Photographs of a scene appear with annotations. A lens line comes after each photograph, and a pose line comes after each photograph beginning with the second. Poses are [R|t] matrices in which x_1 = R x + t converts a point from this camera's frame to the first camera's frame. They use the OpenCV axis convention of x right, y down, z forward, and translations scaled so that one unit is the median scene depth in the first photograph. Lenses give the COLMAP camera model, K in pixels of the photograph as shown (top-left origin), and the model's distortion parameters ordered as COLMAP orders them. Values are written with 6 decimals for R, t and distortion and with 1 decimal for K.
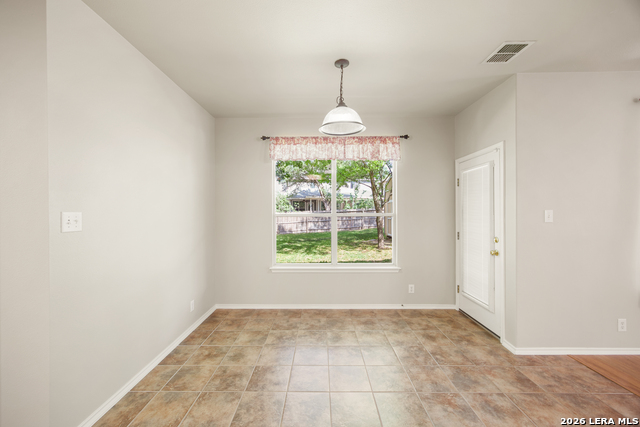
lens RADIAL K [[248.6, 0, 318.8], [0, 248.6, 209.9], [0, 0, 1]] dist [-0.005814, 0.001859]
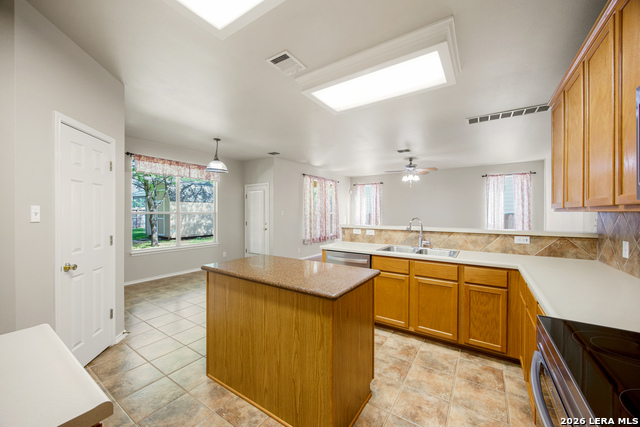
lens RADIAL K [[248.6, 0, 318.4], [0, 248.6, 214.1], [0, 0, 1]] dist [-0.005814, 0.001859]
pose [[0.548494, 0.000643, 0.836154, -0.817656], [-0.009482, 0.999940, 0.005452, 0.011993], [-0.836100, -0.010919, 0.548468, -0.588724]]
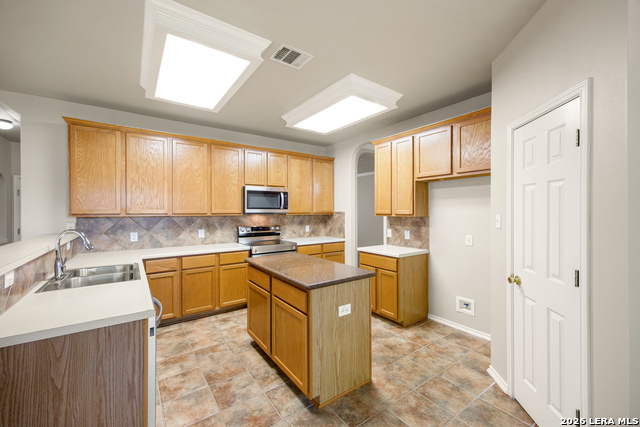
lens RADIAL K [[260.1, 0, 319.5], [0, 260.1, 212.6], [0, 0, 1]] dist [-0.002544, 0.000587]
pose [[-0.807384, 0.010604, -0.589932, 0.064362], [0.009313, 0.999943, 0.005227, -0.010093], [0.589953, -0.001274, -0.807436, 0.466403]]
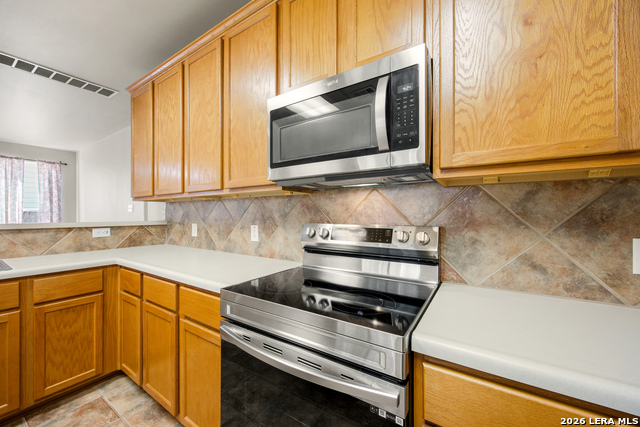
lens RADIAL K [[248.6, 0, 318.9], [0, 248.6, 214.4], [0, 0, 1]] dist [-0.005814, 0.001859]
pose [[-0.838163, 0.006732, 0.545378, -0.662664], [0.002939, 0.999965, -0.007827, 0.050933], [-0.545412, -0.004957, -0.838153, -0.452492]]
